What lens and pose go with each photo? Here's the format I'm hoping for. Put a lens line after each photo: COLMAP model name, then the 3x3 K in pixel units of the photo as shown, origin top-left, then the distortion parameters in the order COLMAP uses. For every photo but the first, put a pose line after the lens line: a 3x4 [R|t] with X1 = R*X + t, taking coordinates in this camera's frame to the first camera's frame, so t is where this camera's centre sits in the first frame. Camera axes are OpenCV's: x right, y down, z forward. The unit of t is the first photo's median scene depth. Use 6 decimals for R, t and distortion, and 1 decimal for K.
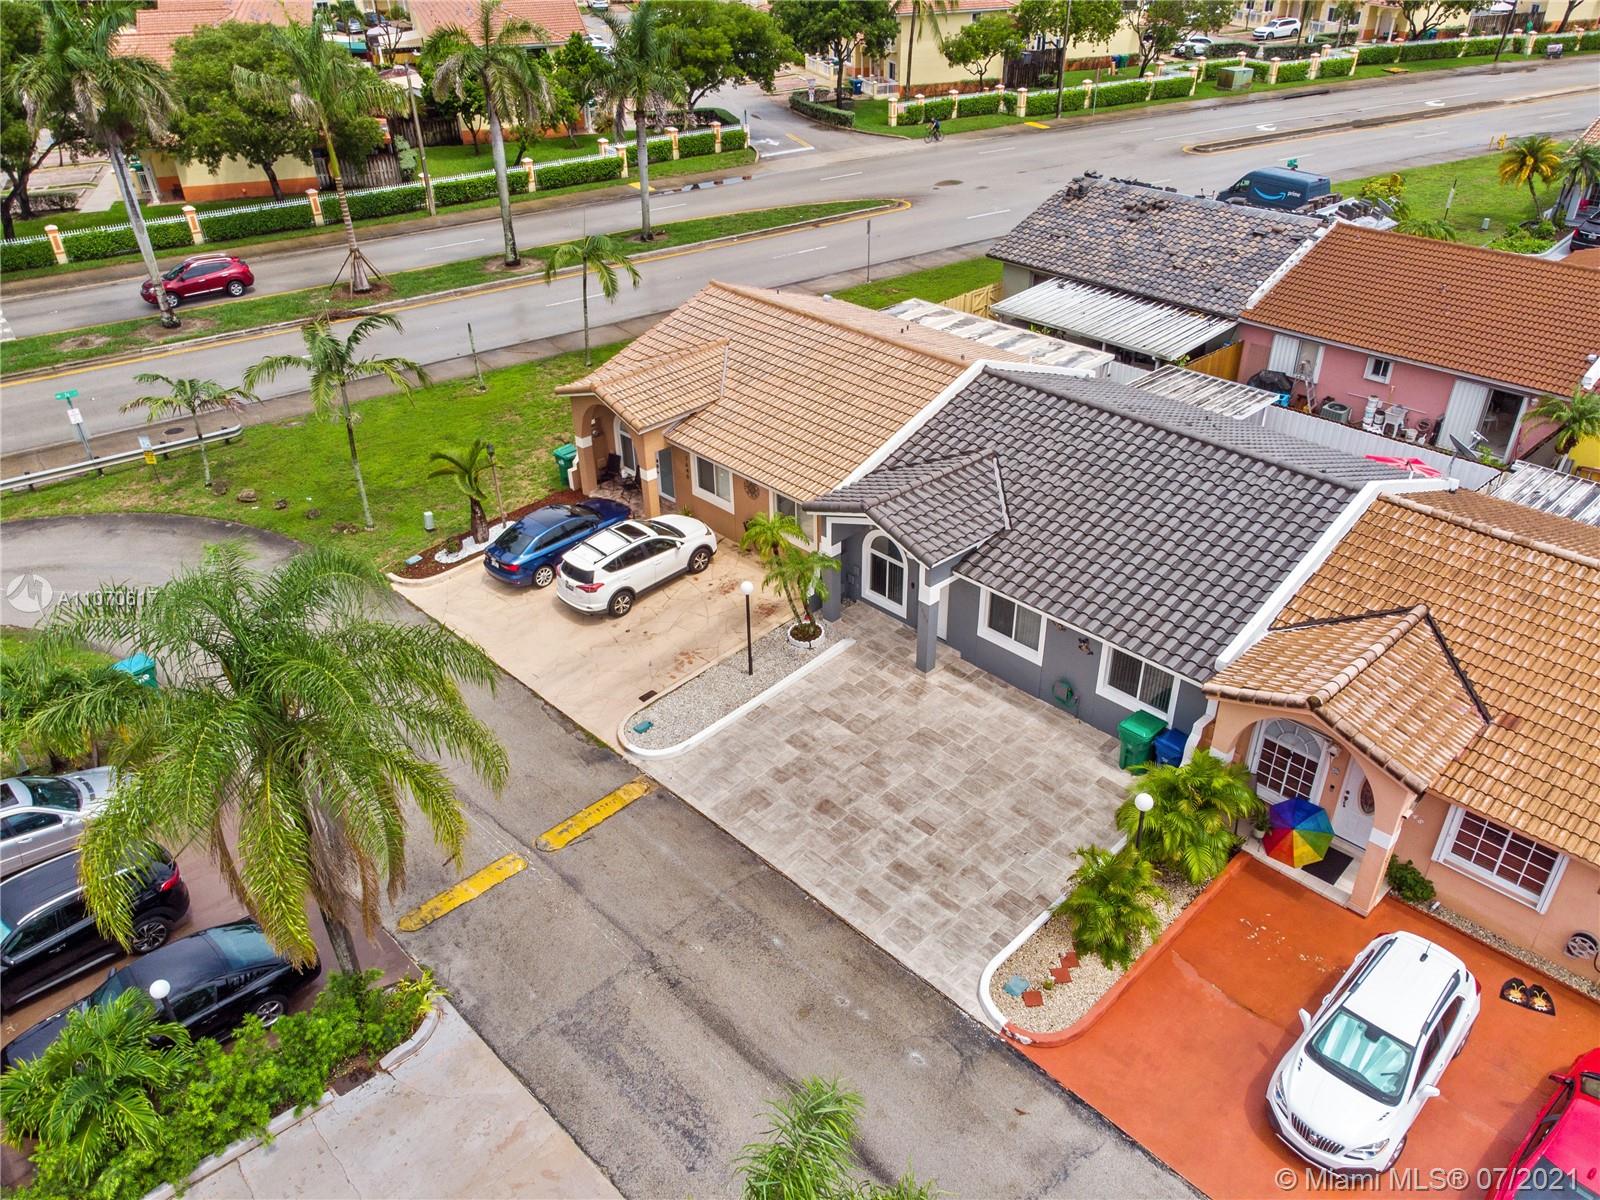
lens RADIAL K [[1214.6, 0, 798.4], [0, 1214.6, 591.9], [0, 0, 1]] dist [0.019060, 0.002169]
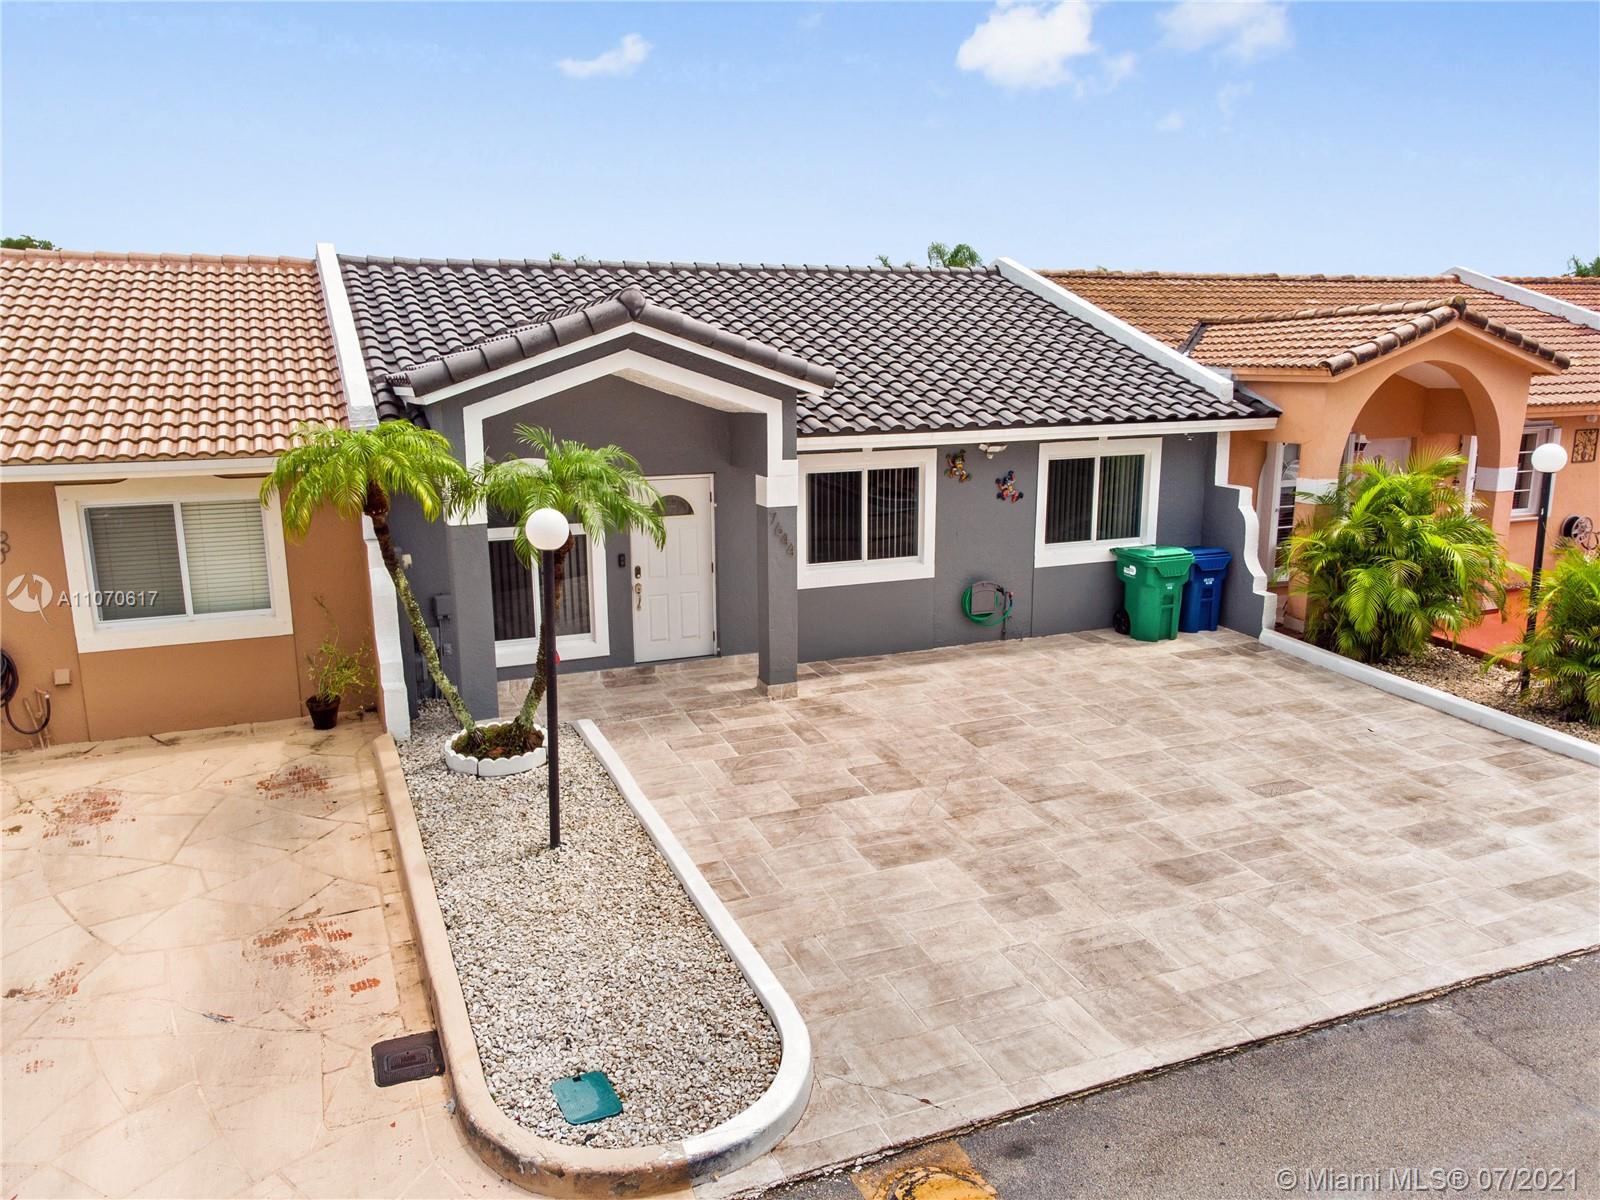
lens RADIAL K [[1214.6, 0, 798.3], [0, 1214.6, 607.3], [0, 0, 1]] dist [0.019060, 0.002169]
pose [[0.362861, -0.183968, 0.913503, -0.270344], [0.486167, 0.873697, -0.017163, 0.045053], [-0.794968, 0.450343, 0.406470, 0.715976]]
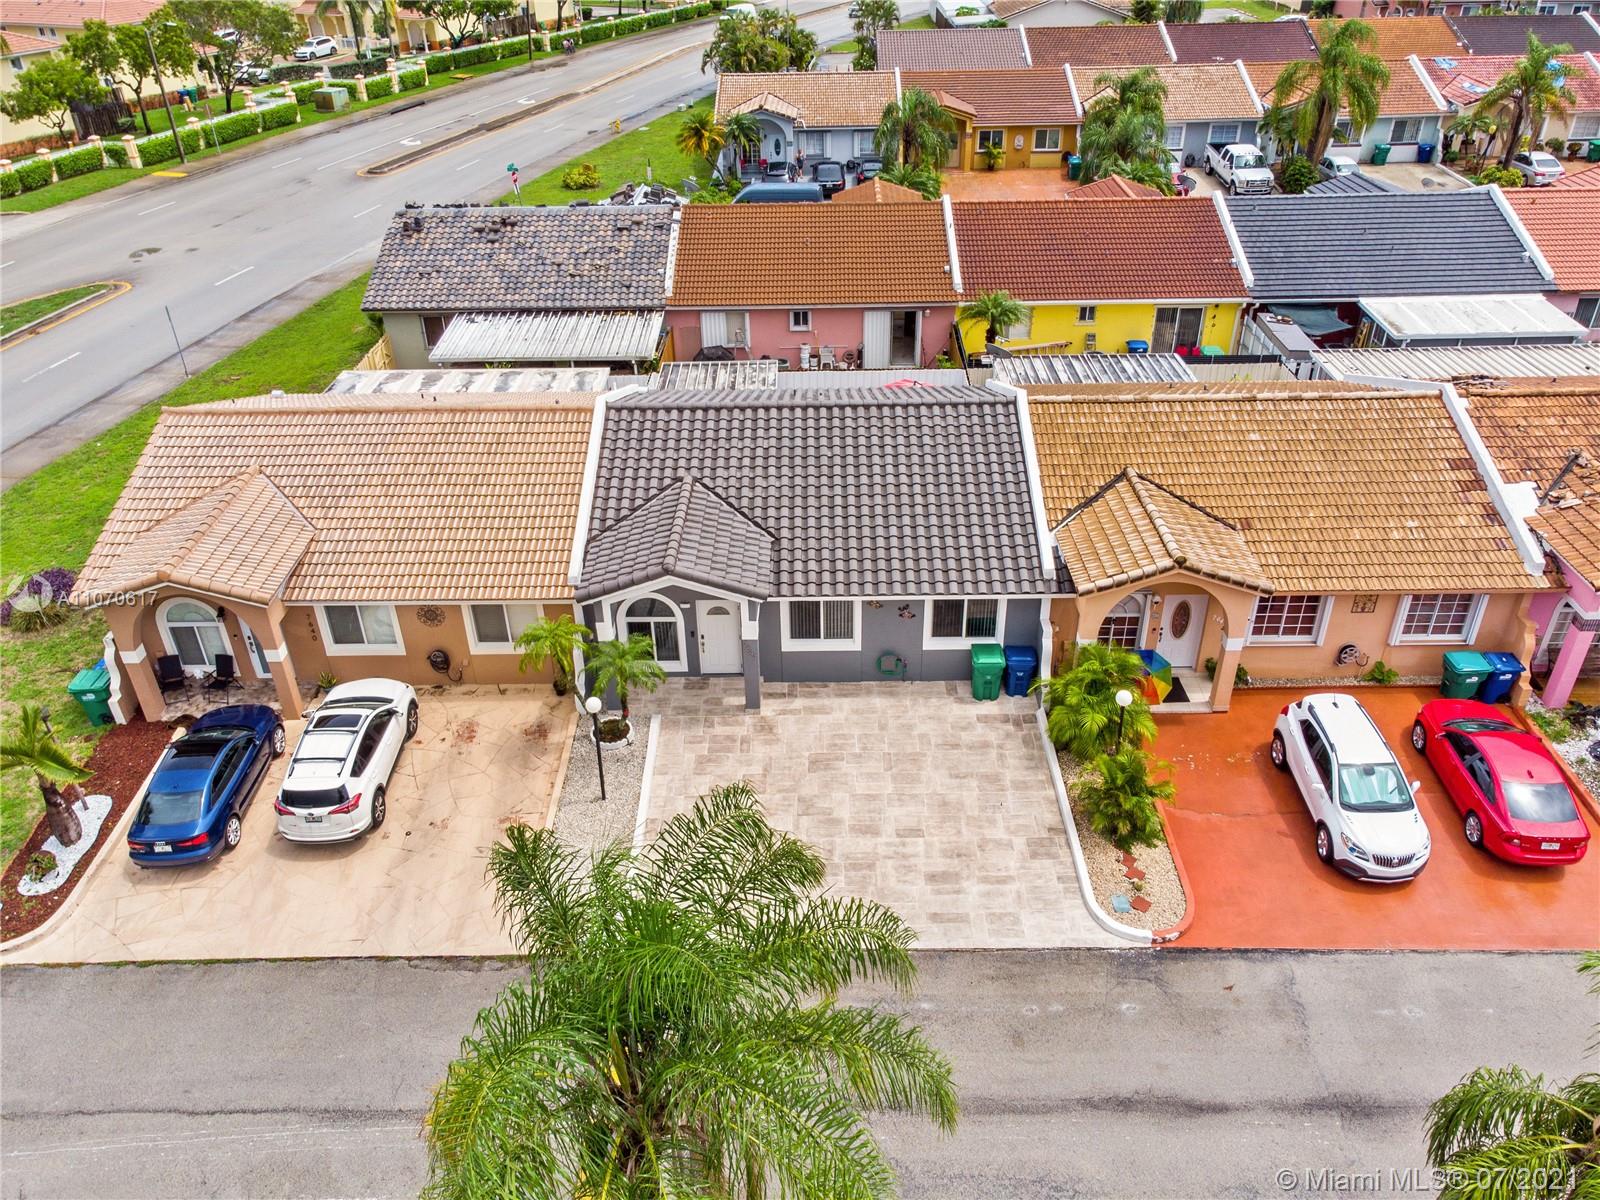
lens RADIAL K [[1214.6, 0, 802.7], [0, 1214.6, 590.1], [0, 0, 1]] dist [0.019060, 0.002169]
pose [[0.698550, -0.368891, 0.613146, -0.378857], [0.377802, 0.917843, 0.121782, -0.110034], [-0.607695, 0.146577, 0.780526, 0.193316]]
